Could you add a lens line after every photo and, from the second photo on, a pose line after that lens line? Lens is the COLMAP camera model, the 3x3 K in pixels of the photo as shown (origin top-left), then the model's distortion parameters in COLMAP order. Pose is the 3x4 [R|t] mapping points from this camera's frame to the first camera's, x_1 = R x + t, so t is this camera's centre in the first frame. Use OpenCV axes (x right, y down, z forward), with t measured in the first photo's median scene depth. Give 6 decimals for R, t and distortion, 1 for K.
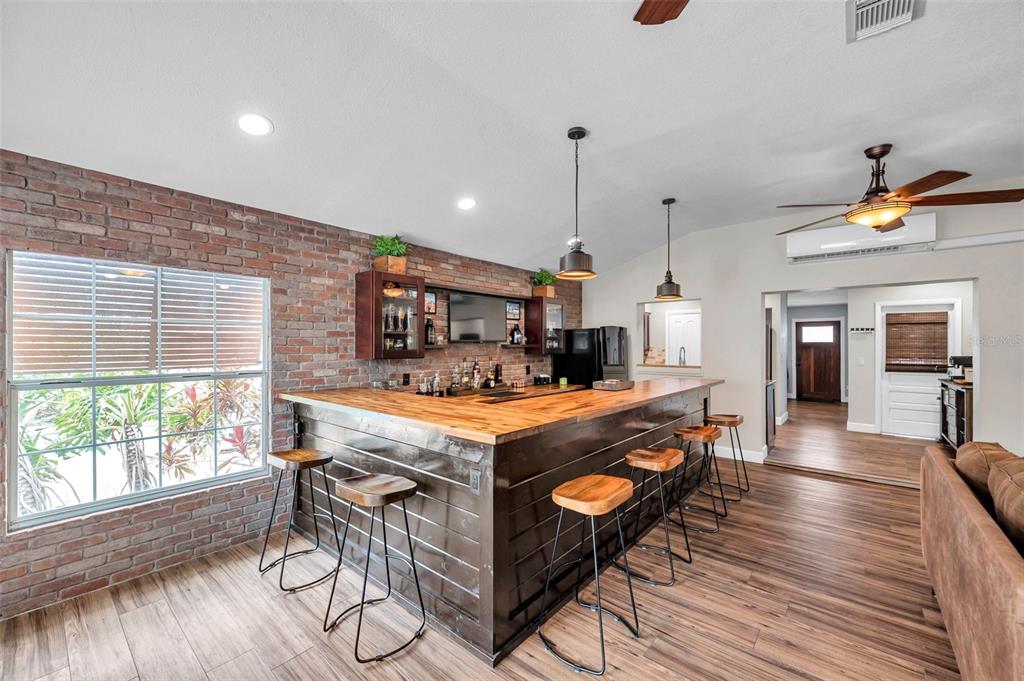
lens RADIAL K [[405.5, 0, 520.2], [0, 405.5, 345.6], [0, 0, 1]] dist [0.000660, -0.000335]
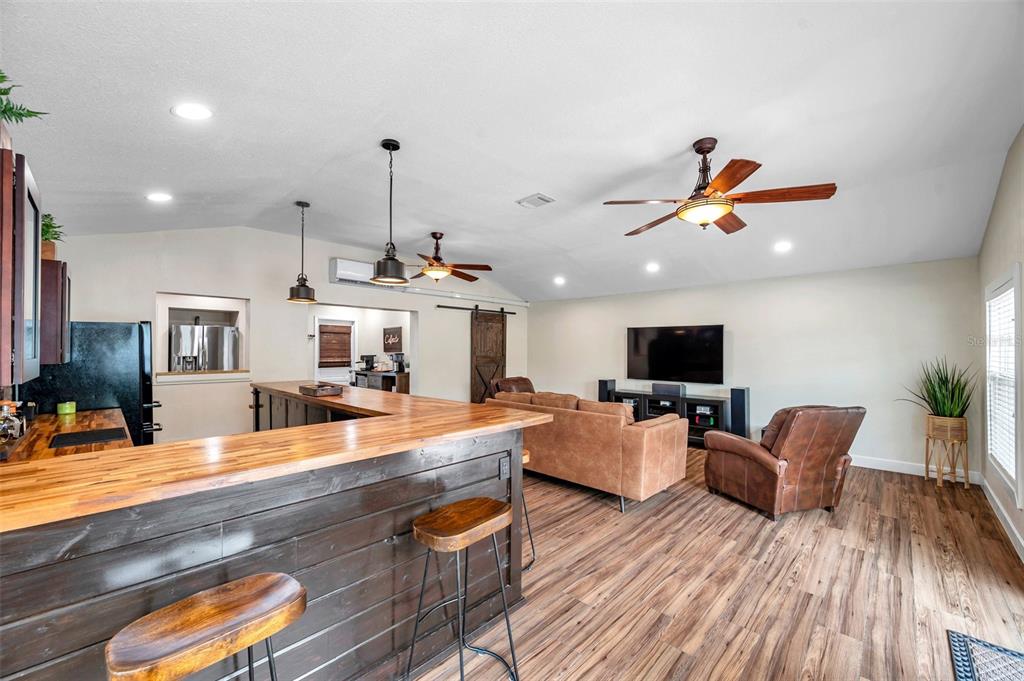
lens RADIAL K [[405.5, 0, 511.5], [0, 405.5, 344.9], [0, 0, 1]] dist [0.000660, -0.000335]
pose [[0.080313, 0.009139, 0.996728, -0.571010], [-0.004025, 0.999953, -0.008844, -0.003650], [-0.996762, -0.003302, 0.080346, 0.401120]]
